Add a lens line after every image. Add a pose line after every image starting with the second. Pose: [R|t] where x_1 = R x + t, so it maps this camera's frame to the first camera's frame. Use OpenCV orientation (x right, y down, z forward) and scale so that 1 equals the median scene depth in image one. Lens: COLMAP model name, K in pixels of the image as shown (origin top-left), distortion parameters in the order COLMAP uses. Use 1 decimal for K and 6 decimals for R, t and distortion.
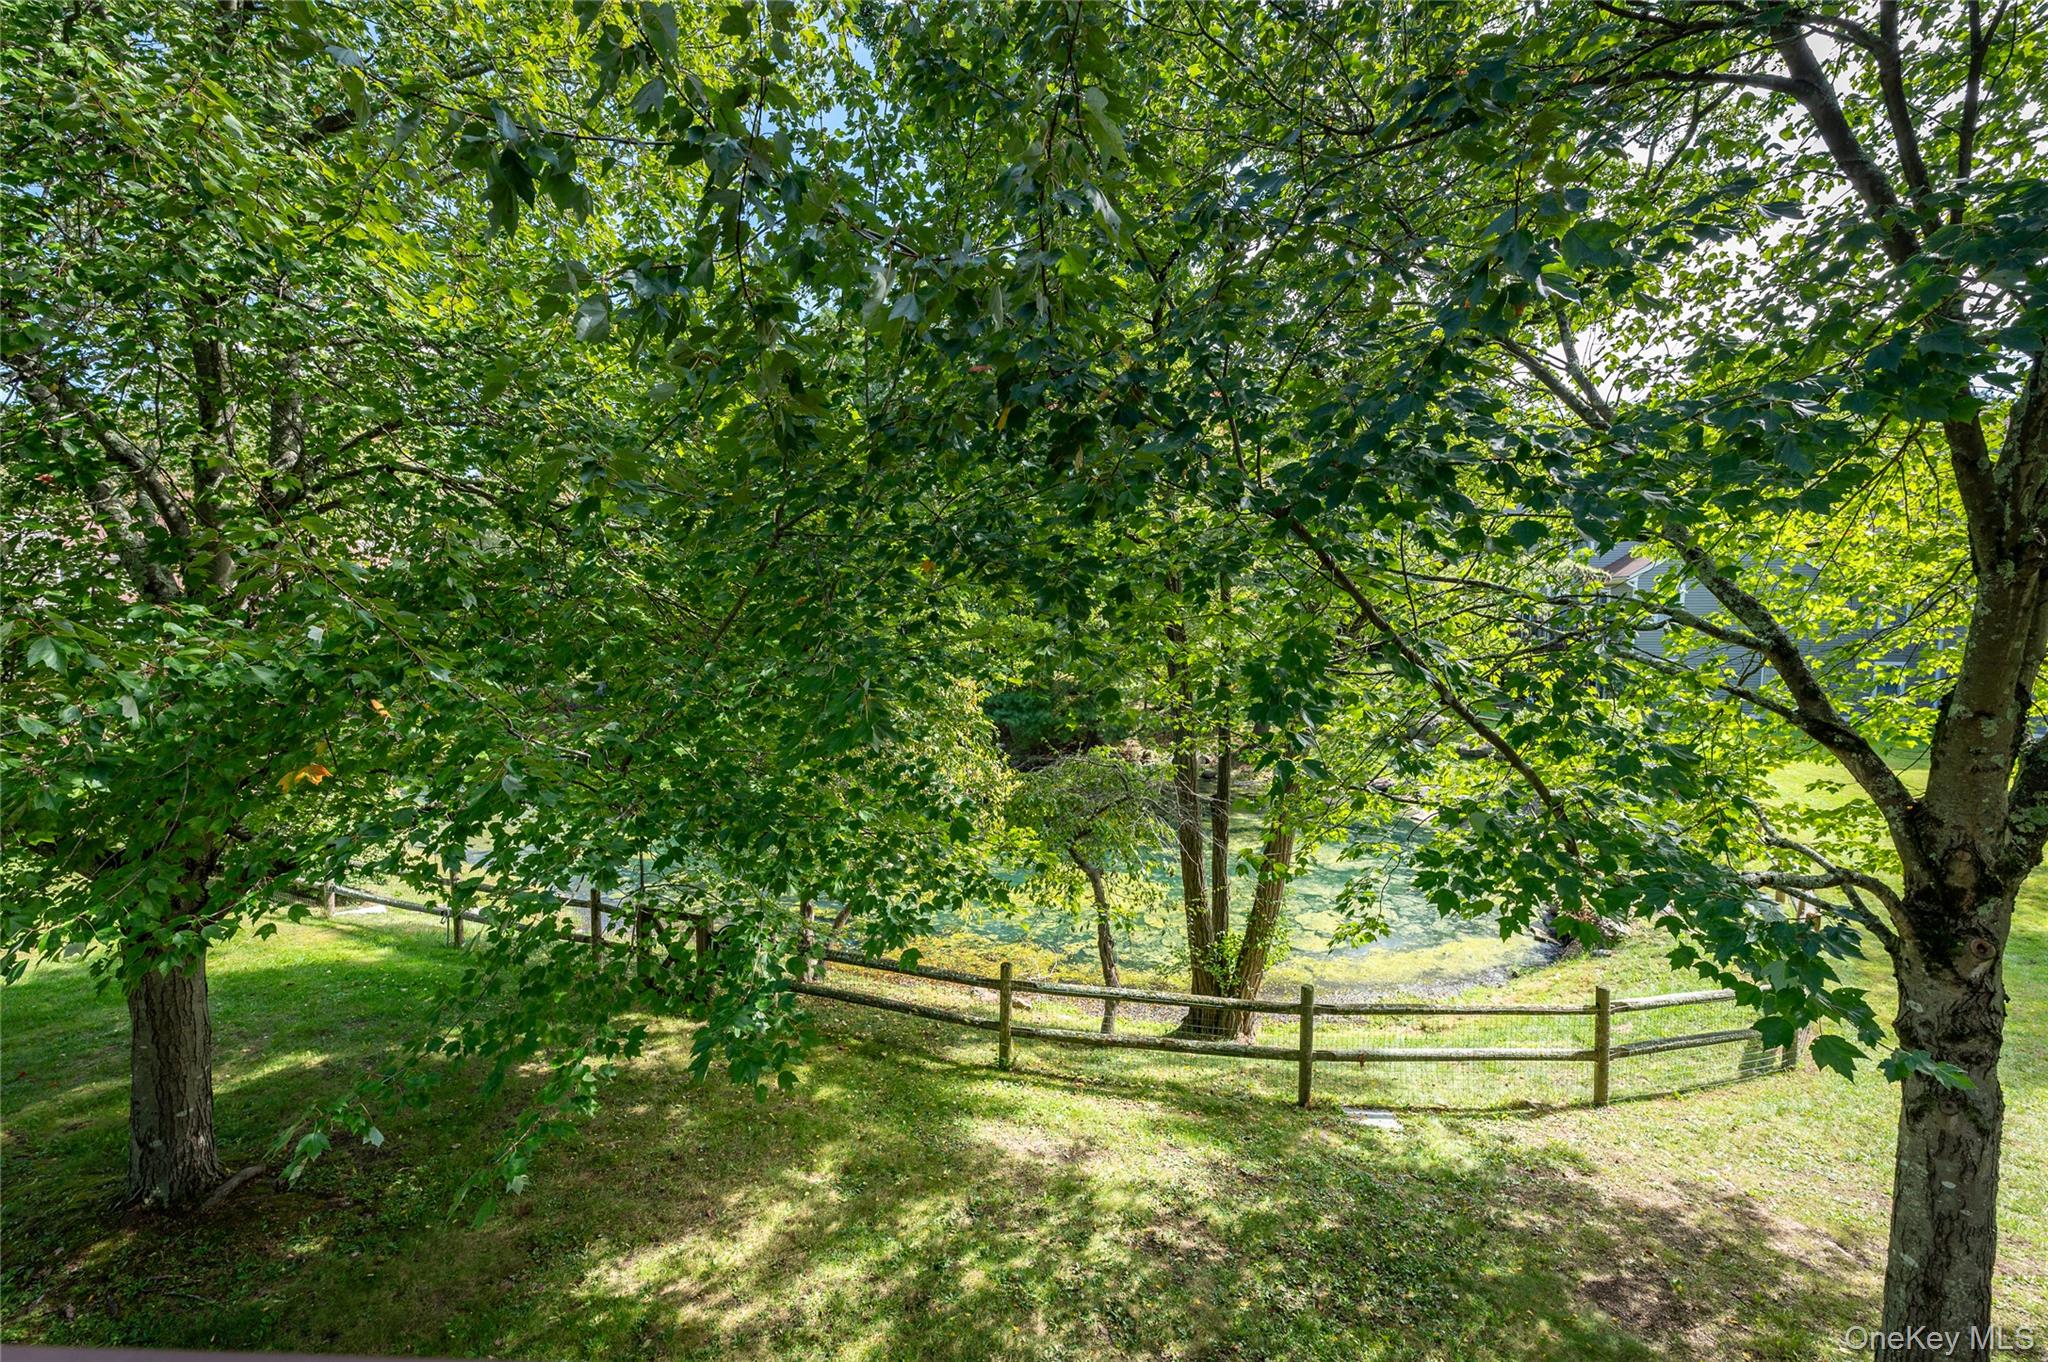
lens RADIAL K [[834.9, 0, 1019.0], [0, 834.9, 679.0], [0, 0, 1]] dist [0.000901, -0.000117]
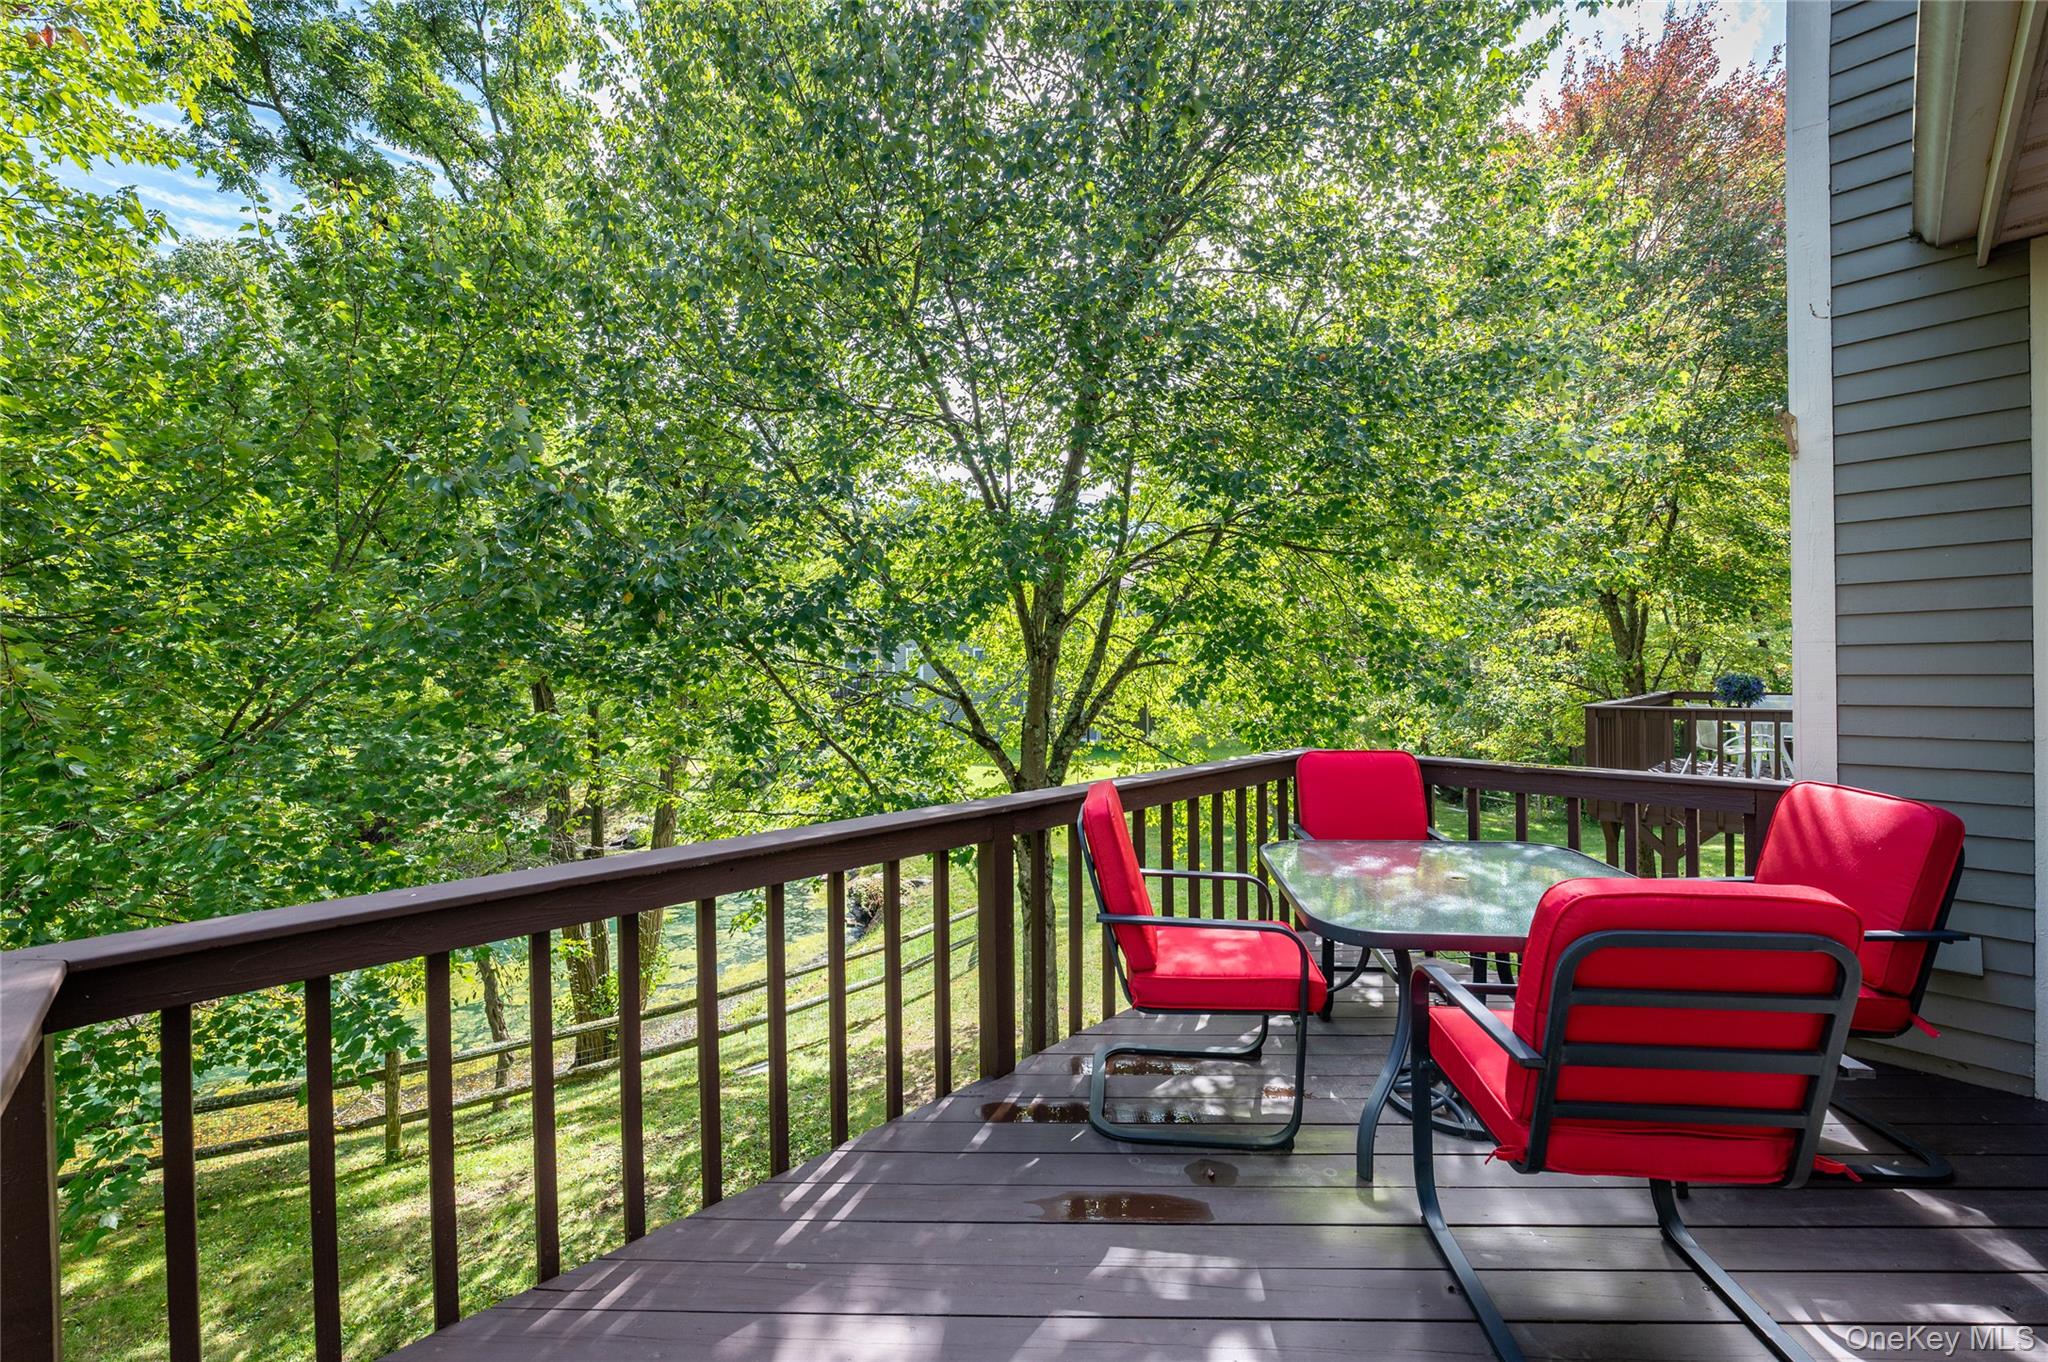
lens RADIAL K [[834.9, 0, 1023.5], [0, 834.9, 678.6], [0, 0, 1]] dist [0.000901, -0.000117]
pose [[0.702199, -0.018903, 0.711730, -0.308756], [0.068450, 0.996809, -0.041059, 0.003072], [-0.708683, 0.077549, 0.701252, -0.390358]]
